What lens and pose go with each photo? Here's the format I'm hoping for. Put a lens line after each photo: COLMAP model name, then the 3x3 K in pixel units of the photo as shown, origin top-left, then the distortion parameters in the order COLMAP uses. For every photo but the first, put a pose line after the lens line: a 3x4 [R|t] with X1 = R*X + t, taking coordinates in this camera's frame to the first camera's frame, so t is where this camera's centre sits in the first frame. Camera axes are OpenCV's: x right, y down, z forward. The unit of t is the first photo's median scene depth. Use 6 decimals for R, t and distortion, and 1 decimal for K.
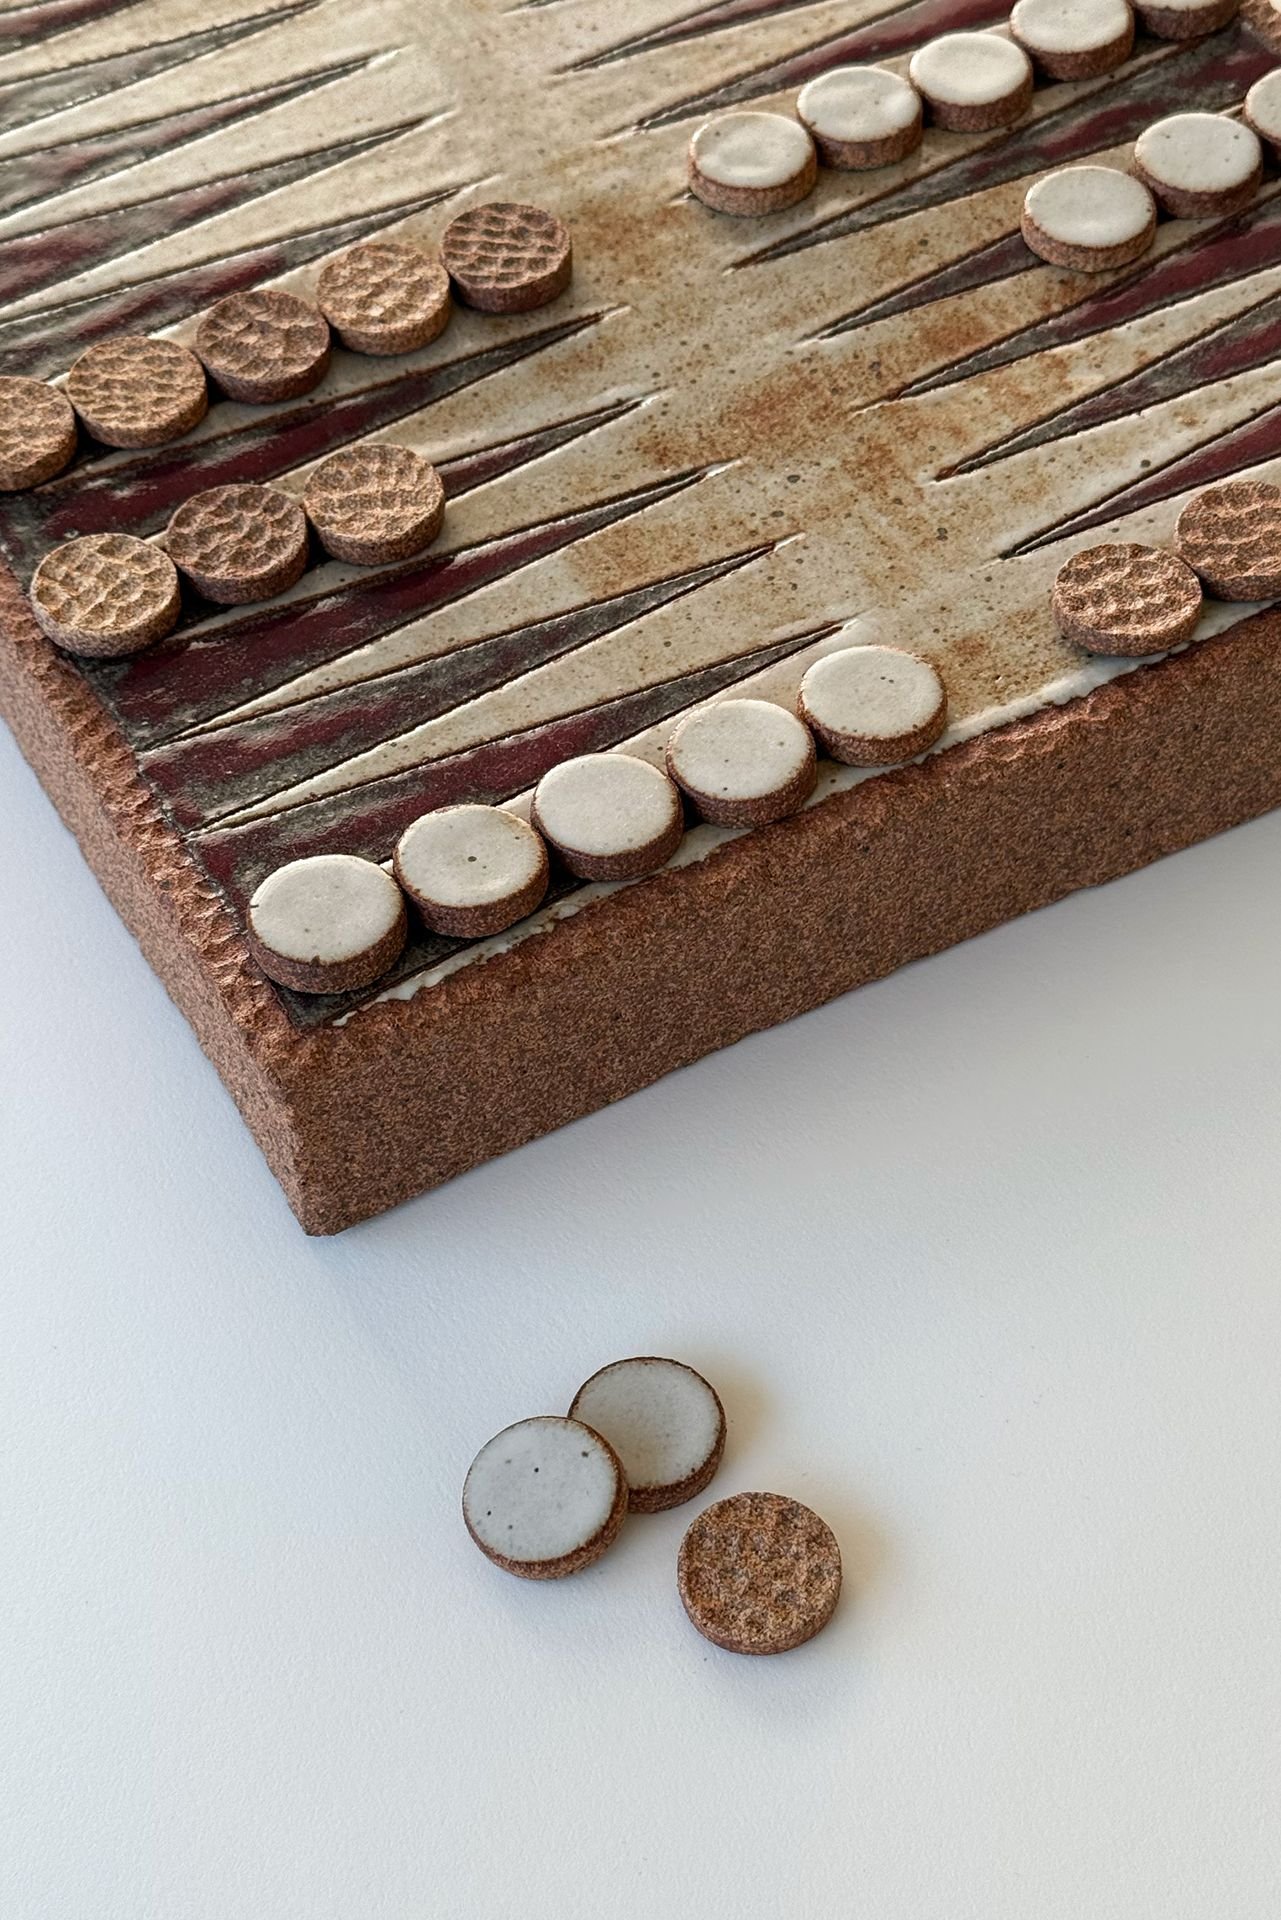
lens RADIAL K [[3280.6, 0, 662.6], [0, 3280.6, 920.1], [0, 0, 1]] dist [0.112341, 0.000000]
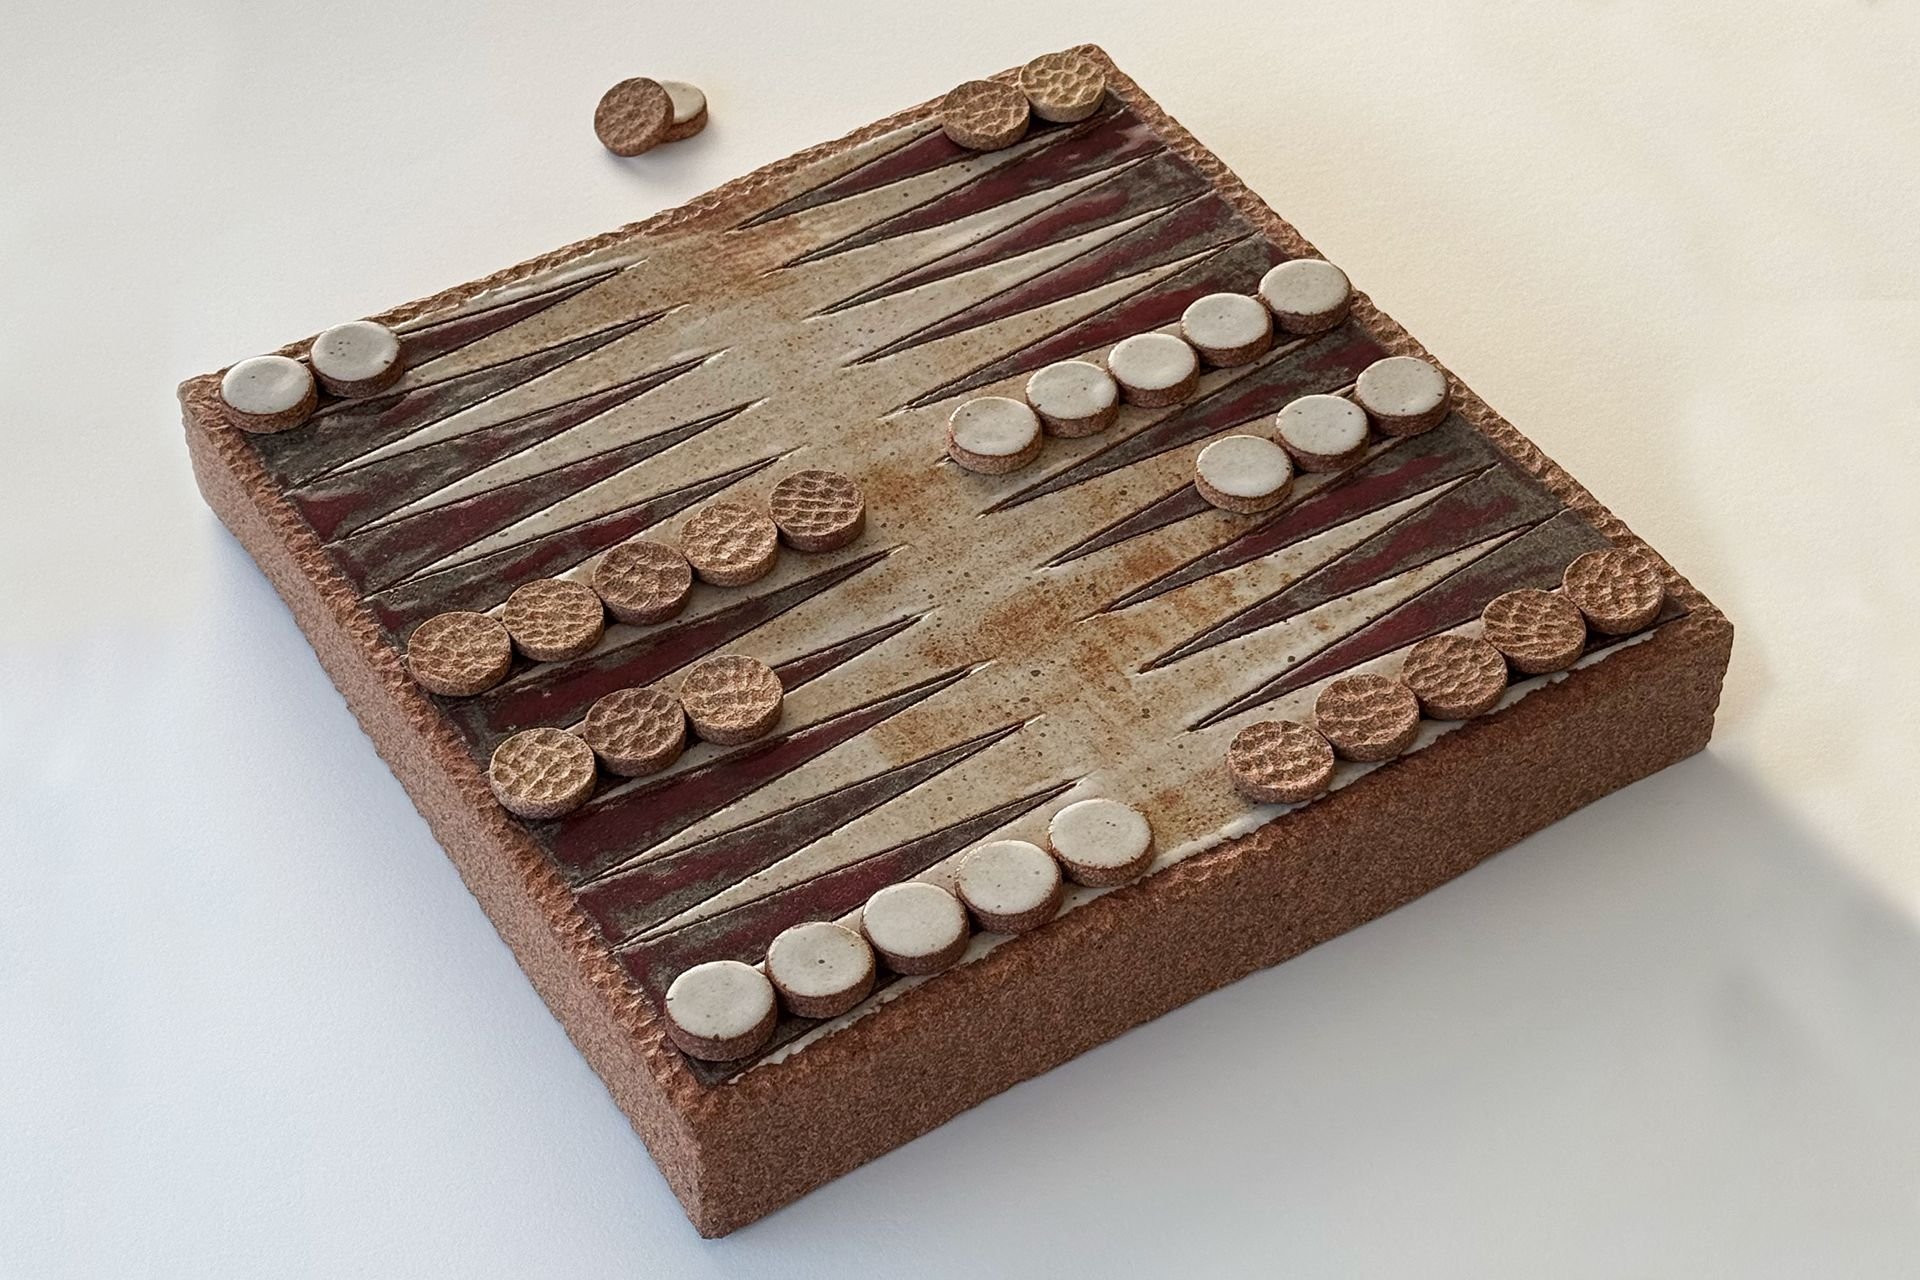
lens RADIAL K [[3280.6, 0, 873.7], [0, 3280.6, 650.1], [0, 0, 1]] dist [0.112341, 0.000000]
pose [[0.999722, -0.021599, 0.009405, -0.041520], [0.022416, 0.994954, -0.097800, -0.012012], [-0.007245, 0.097984, 0.995162, -0.372945]]
